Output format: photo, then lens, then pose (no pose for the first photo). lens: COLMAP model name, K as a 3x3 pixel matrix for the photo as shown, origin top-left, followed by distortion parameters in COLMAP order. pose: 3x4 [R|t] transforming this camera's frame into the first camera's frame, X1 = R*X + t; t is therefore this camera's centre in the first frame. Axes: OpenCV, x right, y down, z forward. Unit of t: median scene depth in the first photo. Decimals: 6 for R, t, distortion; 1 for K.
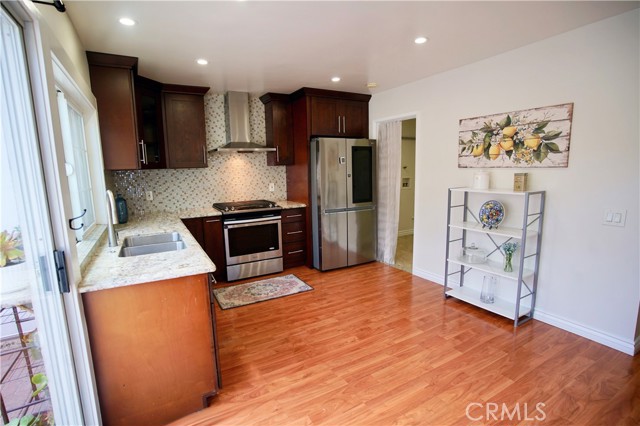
lens RADIAL K [[312.4, 0, 315.3], [0, 312.4, 215.7], [0, 0, 1]] dist [-0.066270, 0.027606]
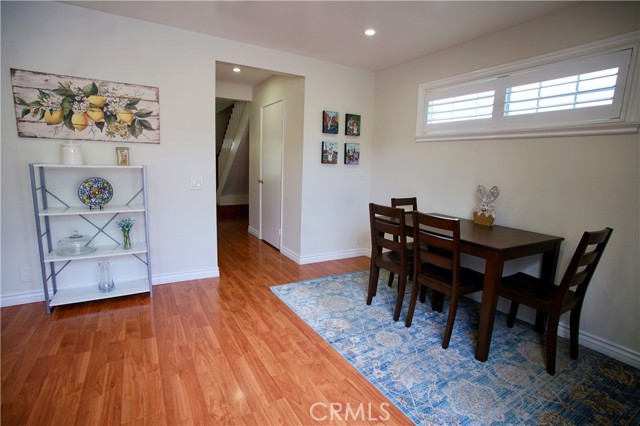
lens RADIAL K [[312.4, 0, 315.3], [0, 312.4, 215.7], [0, 0, 1]] dist [-0.066270, 0.027606]
pose [[-0.012953, -0.142003, 0.989781, -0.324080], [0.118216, 0.982705, 0.142535, 0.010528], [-0.992903, 0.118854, 0.004058, 0.387279]]
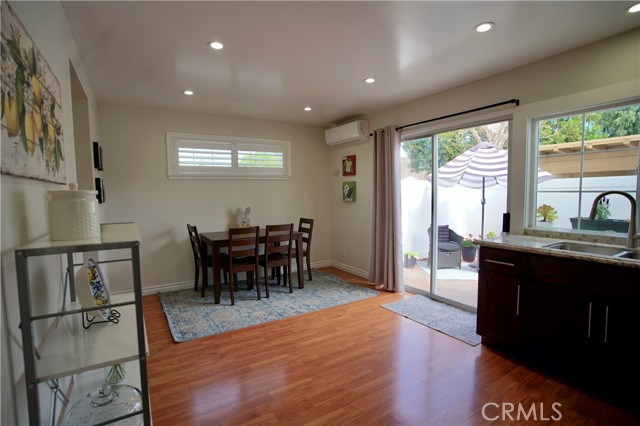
lens RADIAL K [[312.4, 0, 315.3], [0, 312.4, 215.7], [0, 0, 1]] dist [-0.066270, 0.027606]
pose [[-0.998795, 0.039673, -0.028876, 0.296078], [0.032043, 0.973018, 0.228493, -0.199276], [0.037162, 0.227292, -0.973117, 1.451702]]
